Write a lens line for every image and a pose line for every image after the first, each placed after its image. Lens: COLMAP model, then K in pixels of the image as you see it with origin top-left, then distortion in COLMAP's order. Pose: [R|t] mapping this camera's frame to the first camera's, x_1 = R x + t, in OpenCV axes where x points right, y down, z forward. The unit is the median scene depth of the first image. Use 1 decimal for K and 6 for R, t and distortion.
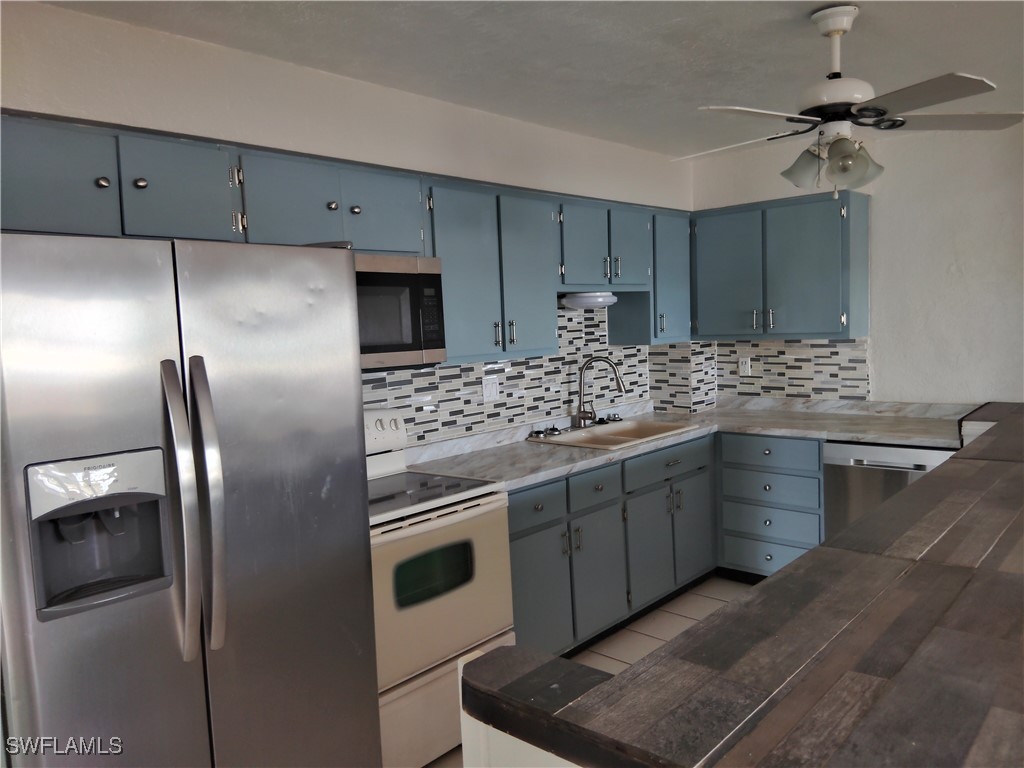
lens RADIAL K [[766.3, 0, 512.0], [0, 766.3, 384.0], [0, 0, 1]] dist [0.003944, -0.009538]
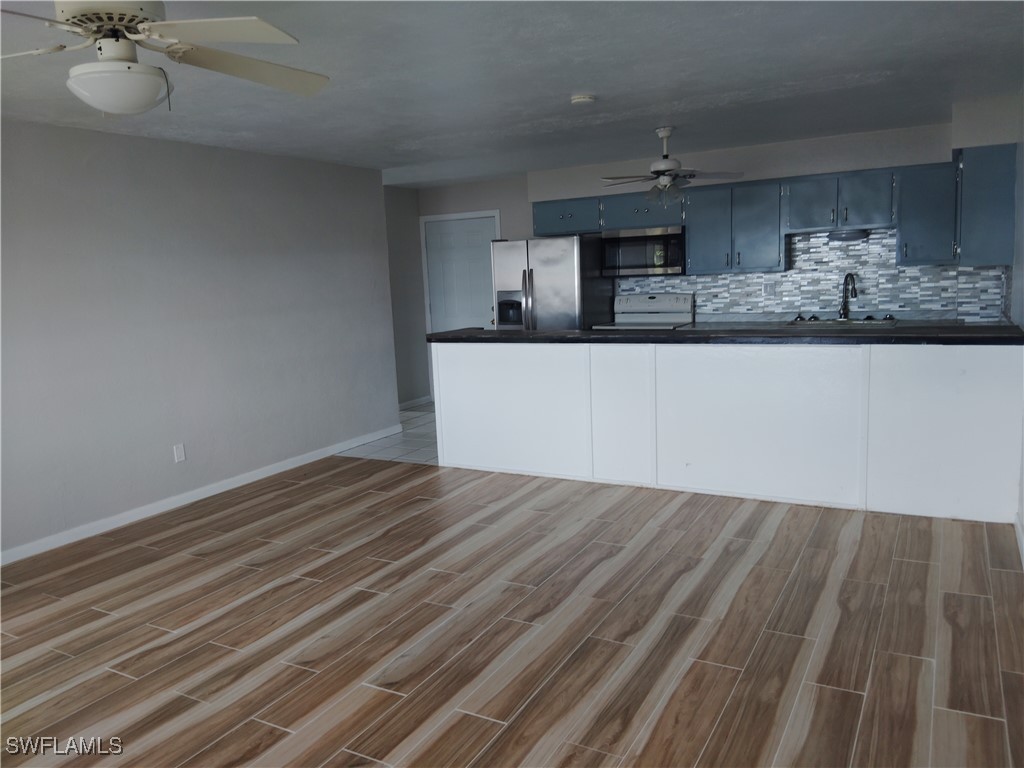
lens RADIAL K [[766.3, 0, 512.0], [0, 766.3, 384.0], [0, 0, 1]] dist [0.003944, -0.009538]
pose [[0.208349, 0.177347, -0.961841, 1.975034], [-0.040309, 0.984144, 0.172728, -0.073656], [0.977224, 0.002784, 0.212194, 0.033061]]
